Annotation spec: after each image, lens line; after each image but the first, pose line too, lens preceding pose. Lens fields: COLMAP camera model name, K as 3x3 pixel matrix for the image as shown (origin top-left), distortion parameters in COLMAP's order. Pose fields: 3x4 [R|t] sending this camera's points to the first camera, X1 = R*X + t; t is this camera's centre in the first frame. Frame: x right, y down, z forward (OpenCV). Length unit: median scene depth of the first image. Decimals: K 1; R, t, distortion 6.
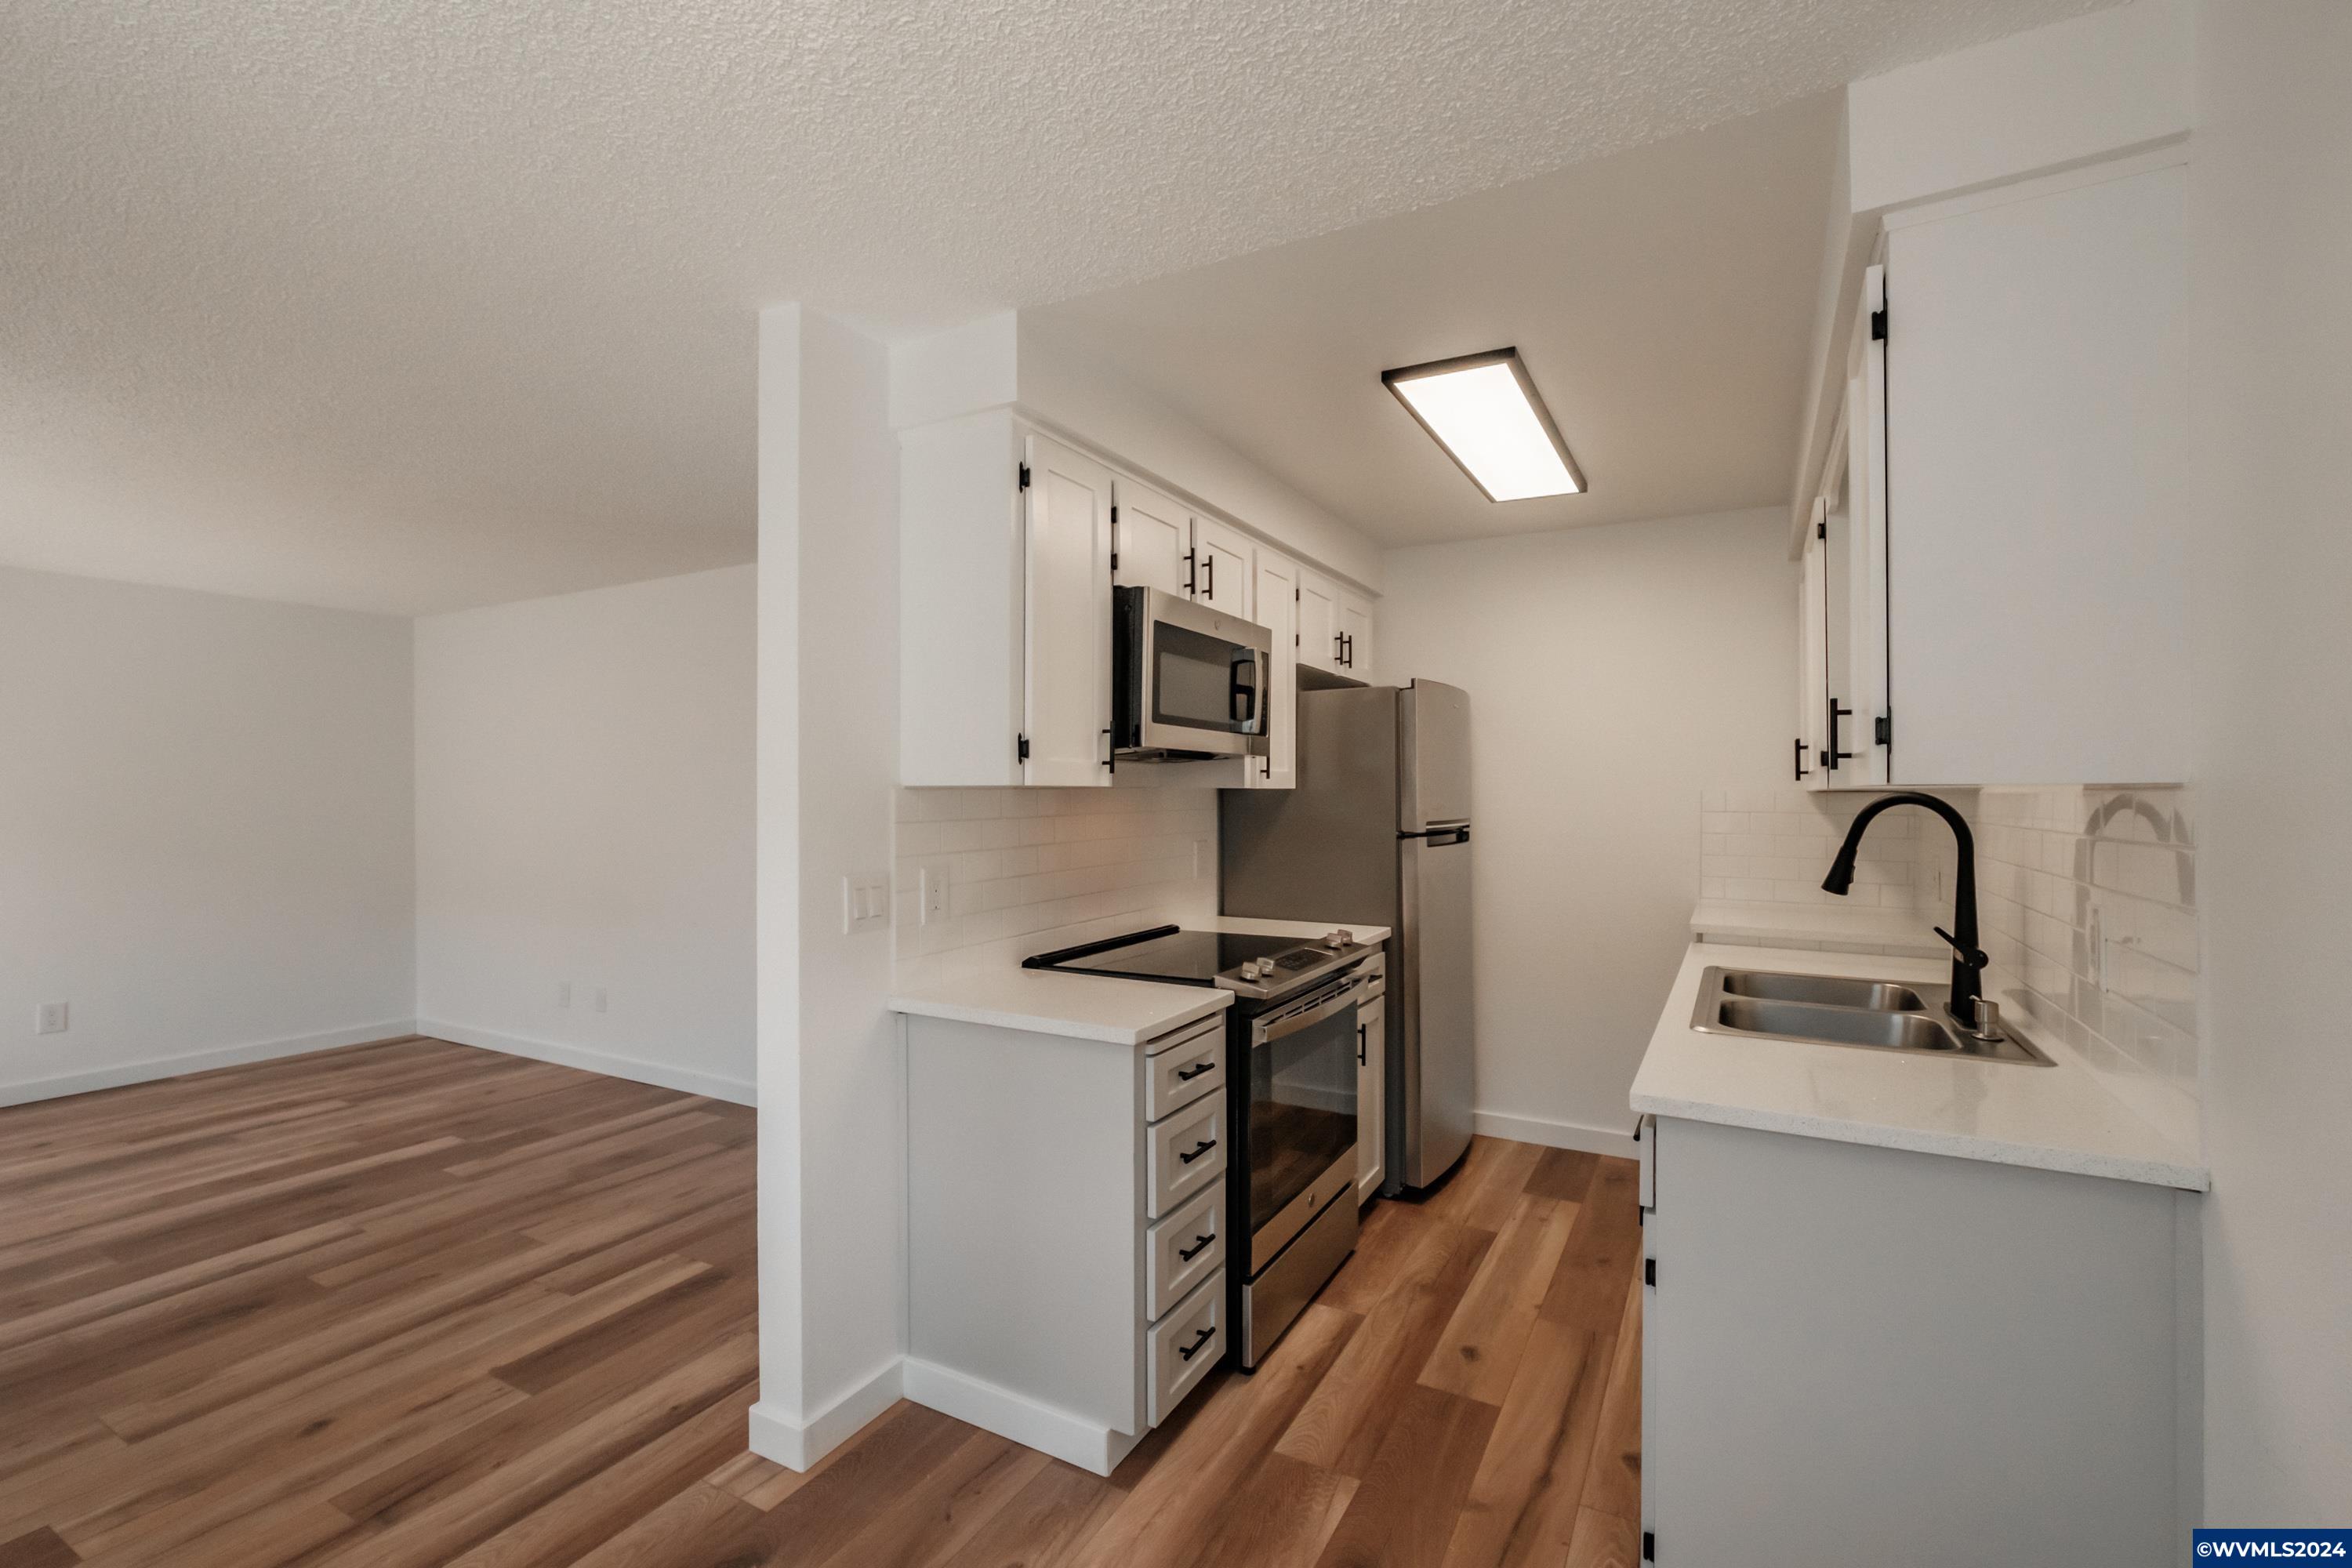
lens RADIAL K [[1024.8, 0, 1173.4], [0, 1024.8, 794.4], [0, 0, 1]] dist [-0.004271, -0.000051]
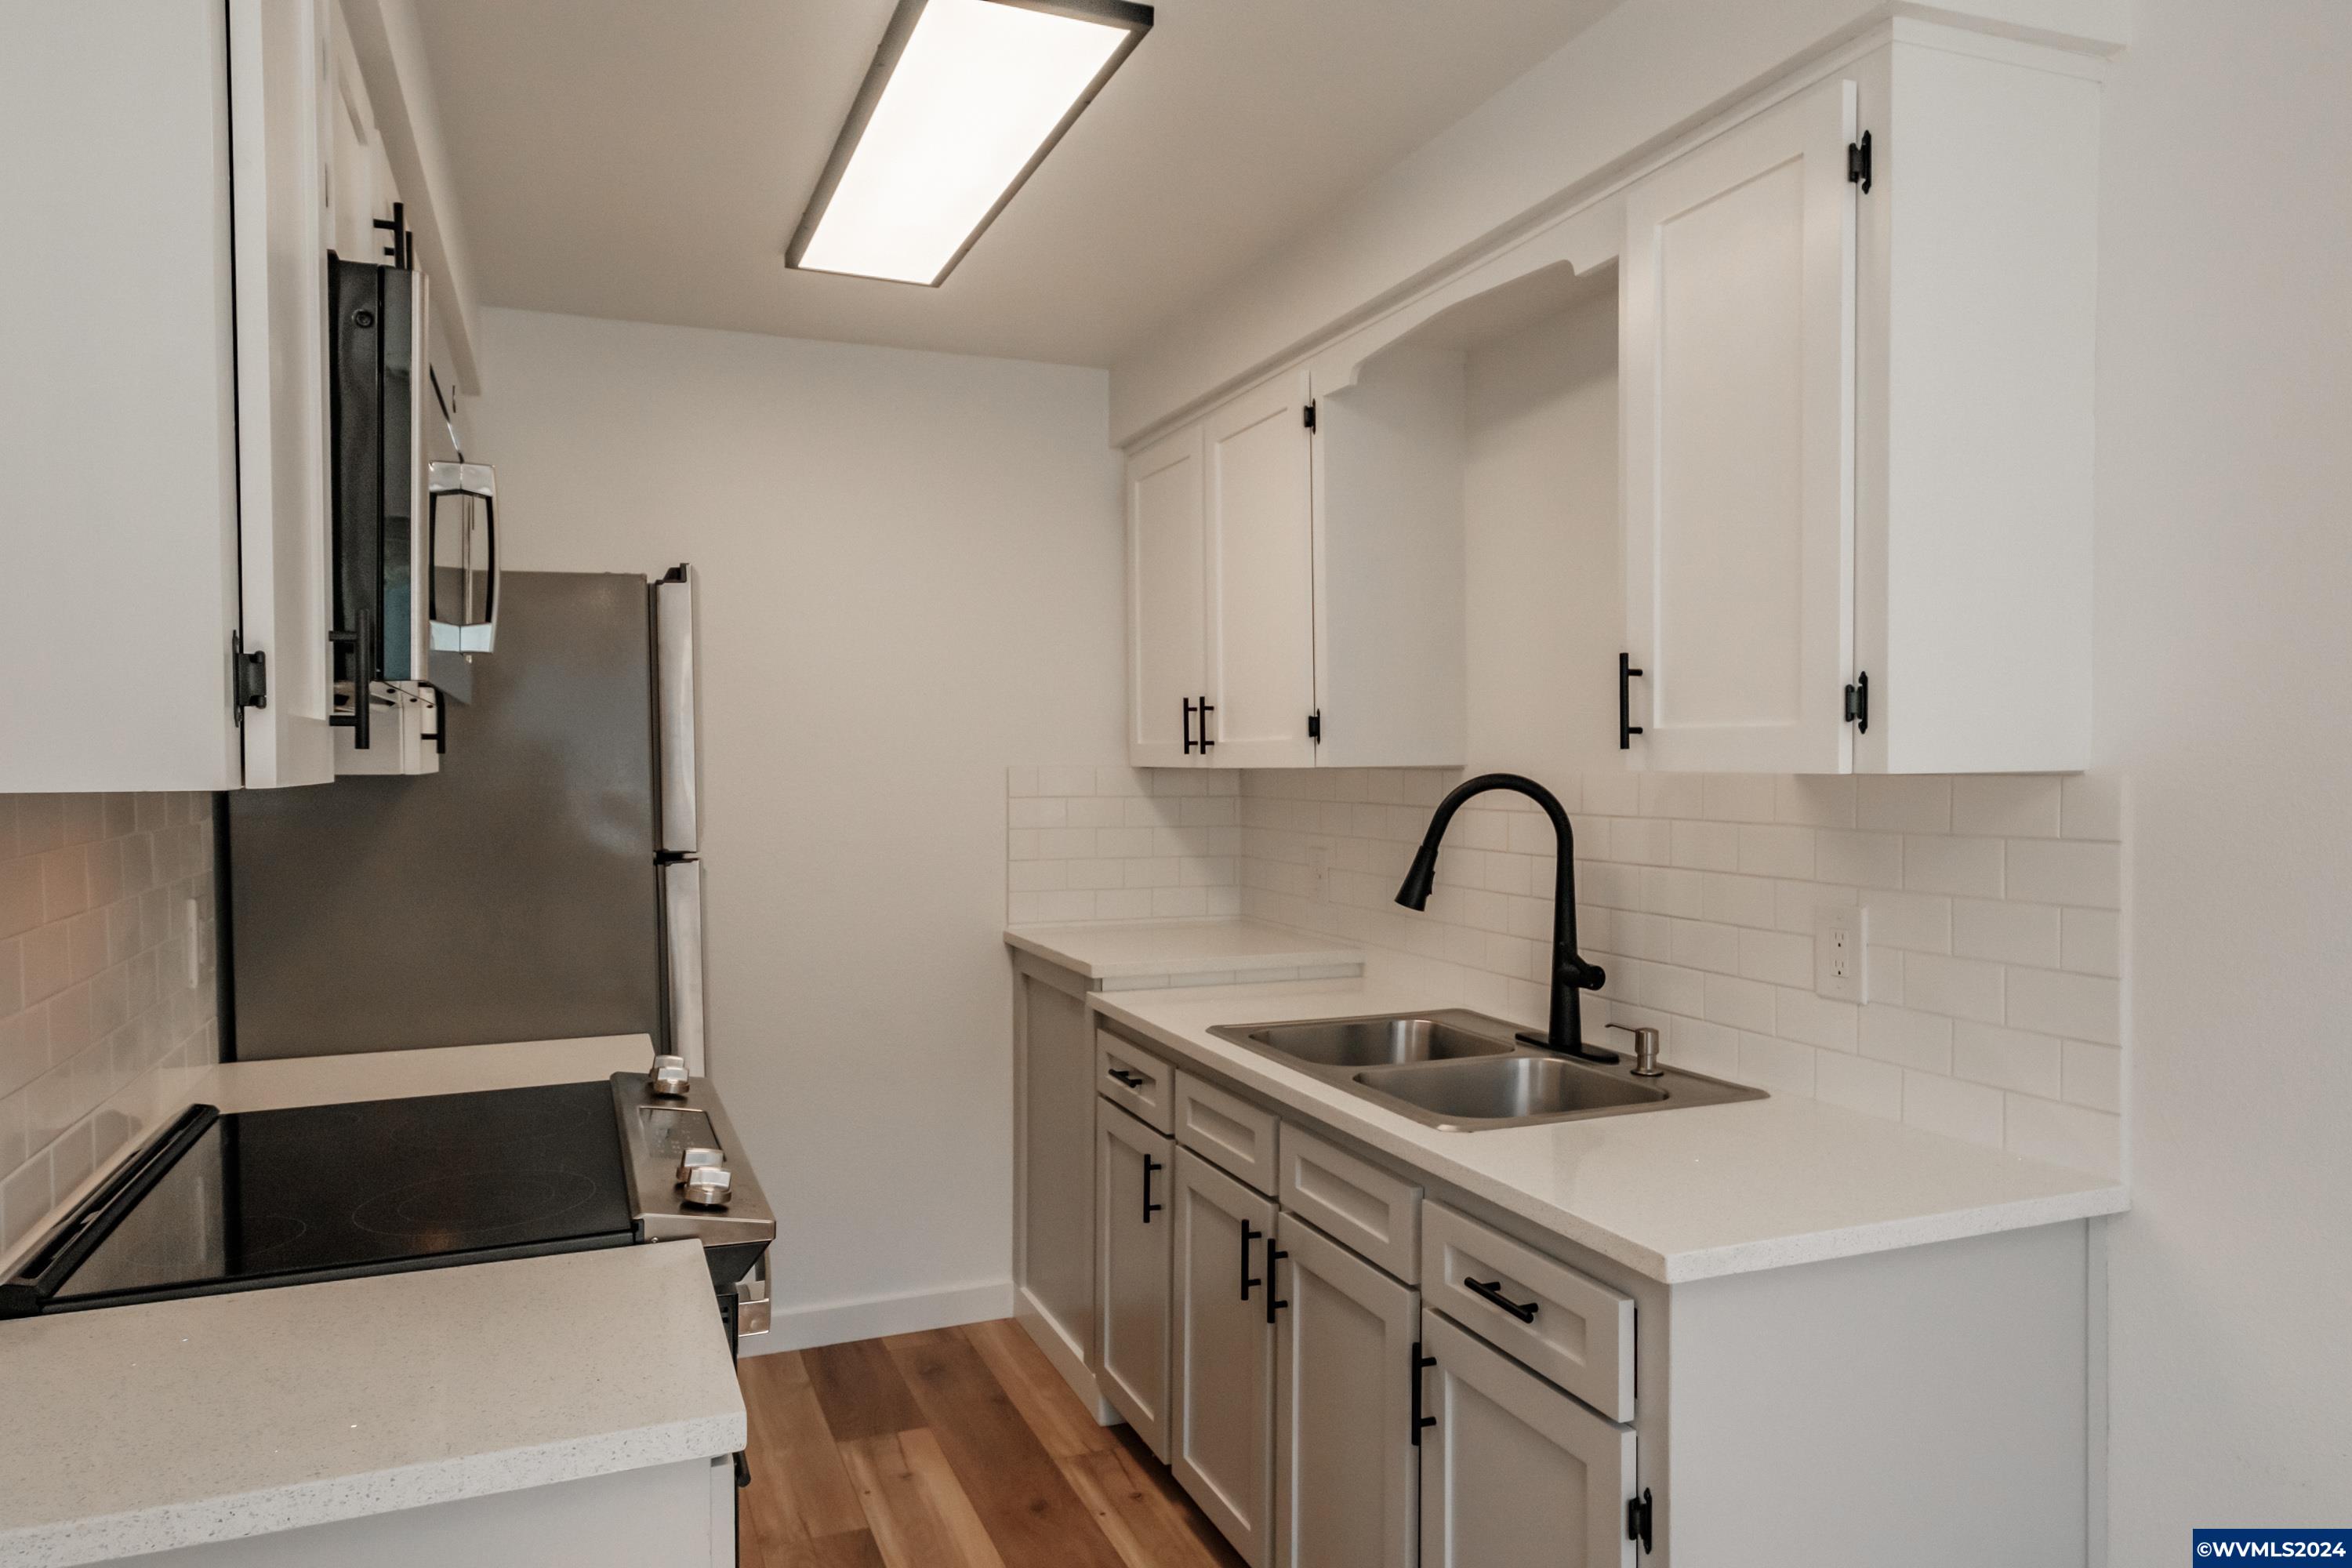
lens RADIAL K [[1514.7, 0, 1238.9], [0, 1514.7, 787.4], [0, 0, 1]] dist [-0.004114, 0.002369]
pose [[0.629336, -0.021966, 0.776823, -0.201135], [0.007061, 0.999721, 0.022548, -0.012418], [-0.777101, -0.008705, 0.629316, 0.281281]]
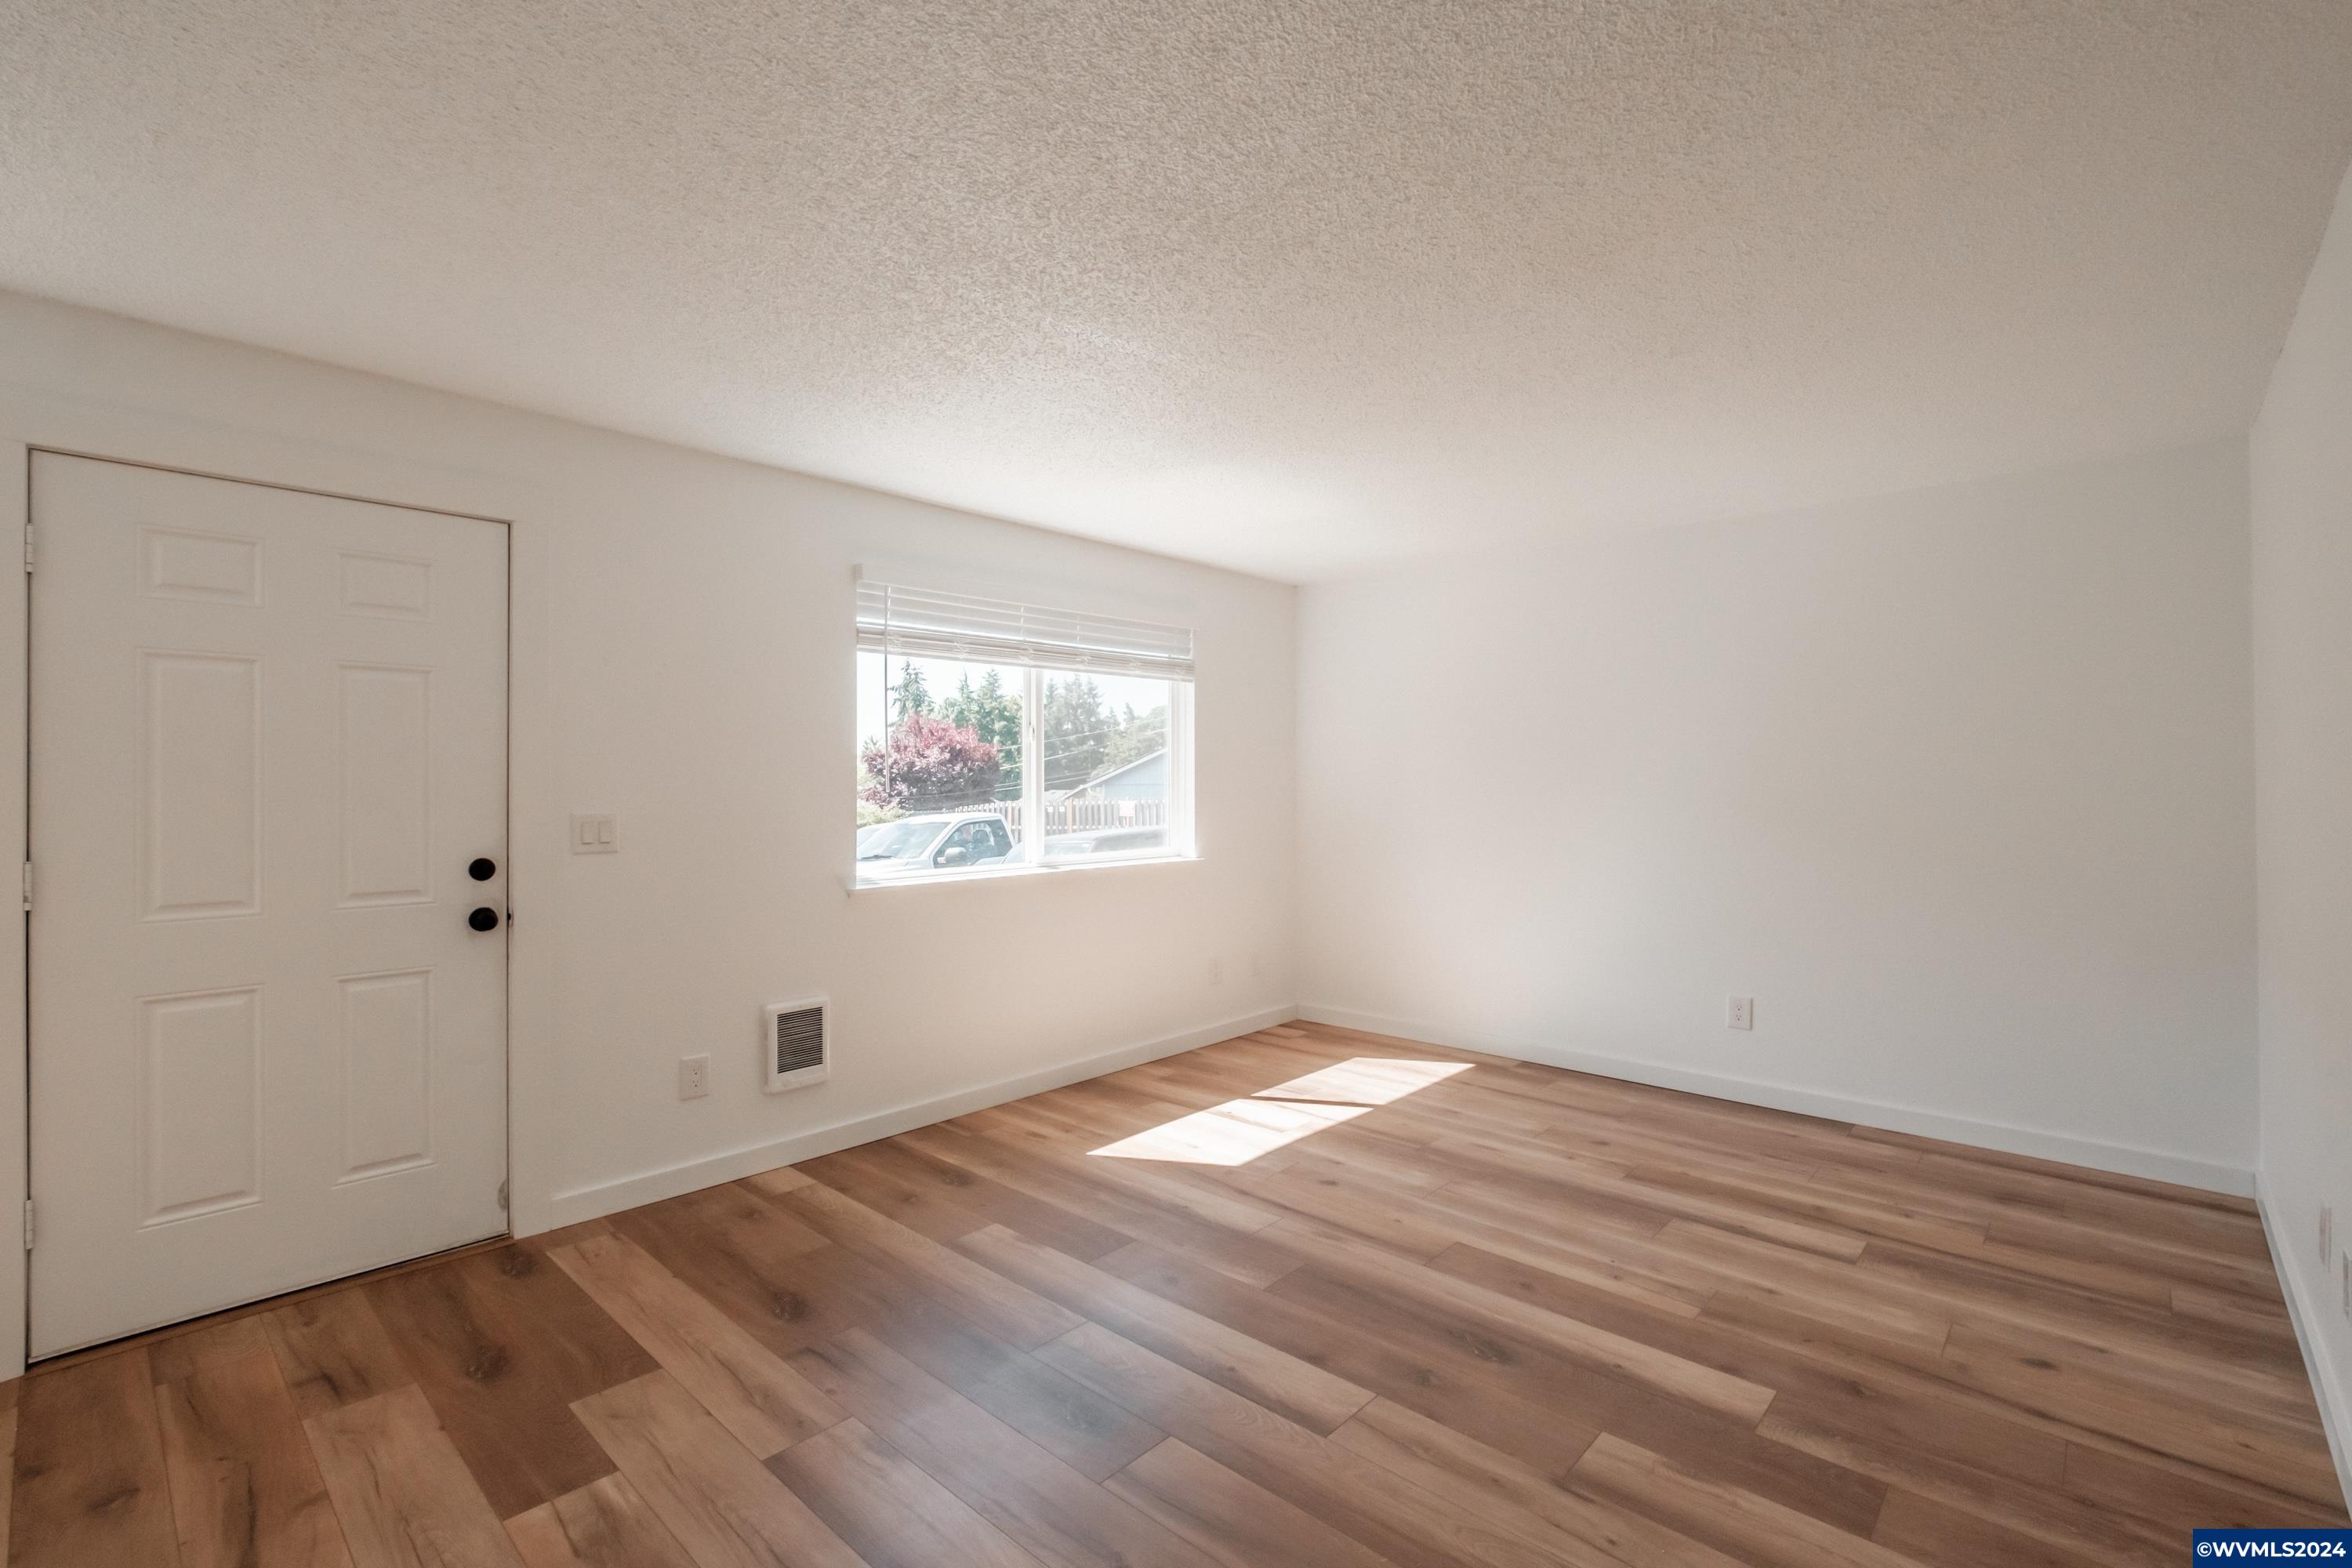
lens RADIAL K [[1024.8, 0, 1175.3], [0, 1024.8, 784.2], [0, 0, 1]] dist [-0.004271, -0.000051]
pose [[-0.238542, -0.001412, -0.971131, -0.151797], [0.001706, 0.999997, -0.001873, 0.028165], [0.971131, -0.002103, -0.238539, 1.013804]]
